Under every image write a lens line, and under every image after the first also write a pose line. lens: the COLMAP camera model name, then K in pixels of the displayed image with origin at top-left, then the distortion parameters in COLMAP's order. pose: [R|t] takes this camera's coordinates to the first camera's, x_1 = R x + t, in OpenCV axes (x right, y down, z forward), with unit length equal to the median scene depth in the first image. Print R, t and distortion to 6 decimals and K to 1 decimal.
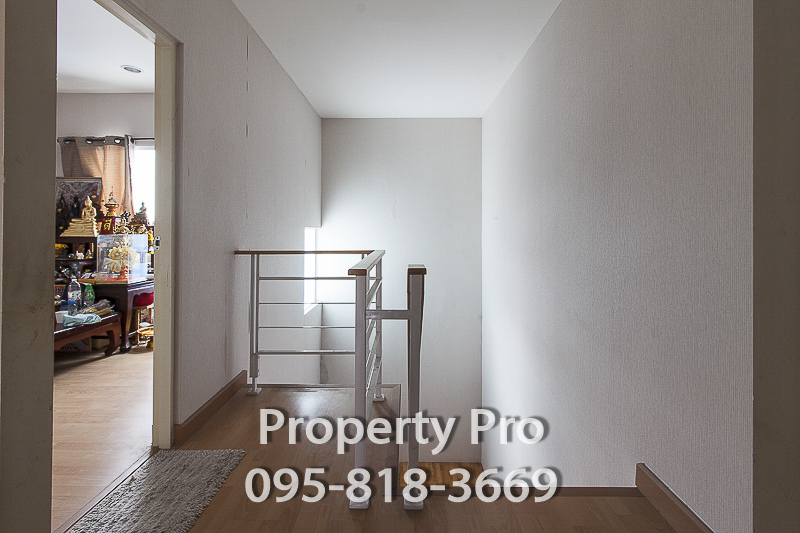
lens RADIAL K [[378.2, 0, 400.2], [0, 378.2, 224.6], [0, 0, 1]] dist [-0.001194, -0.000044]
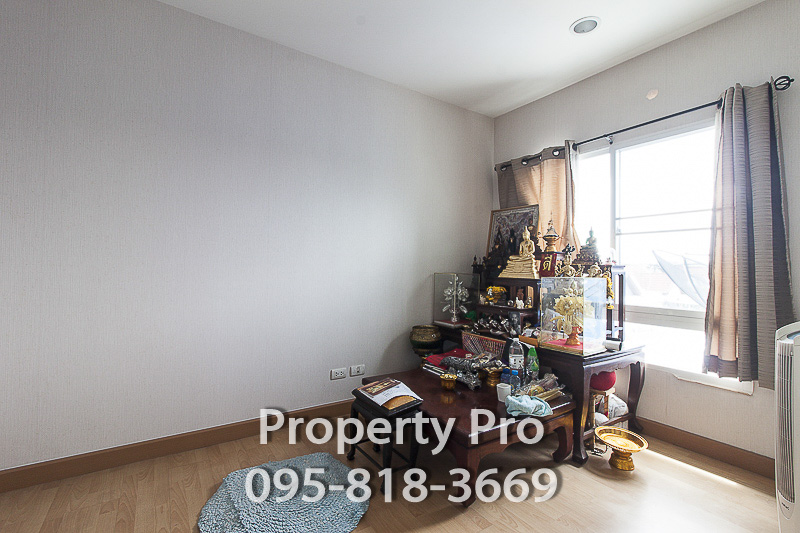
lens RADIAL K [[370.8, 0, 404.2], [0, 370.8, 264.2], [0, 0, 1]] dist [-0.001664, -0.000126]
pose [[0.571684, -0.000918, -0.820473, -0.340208], [-0.001082, 0.999998, -0.001873, 0.004213], [0.820473, 0.001958, 0.571682, 0.353969]]
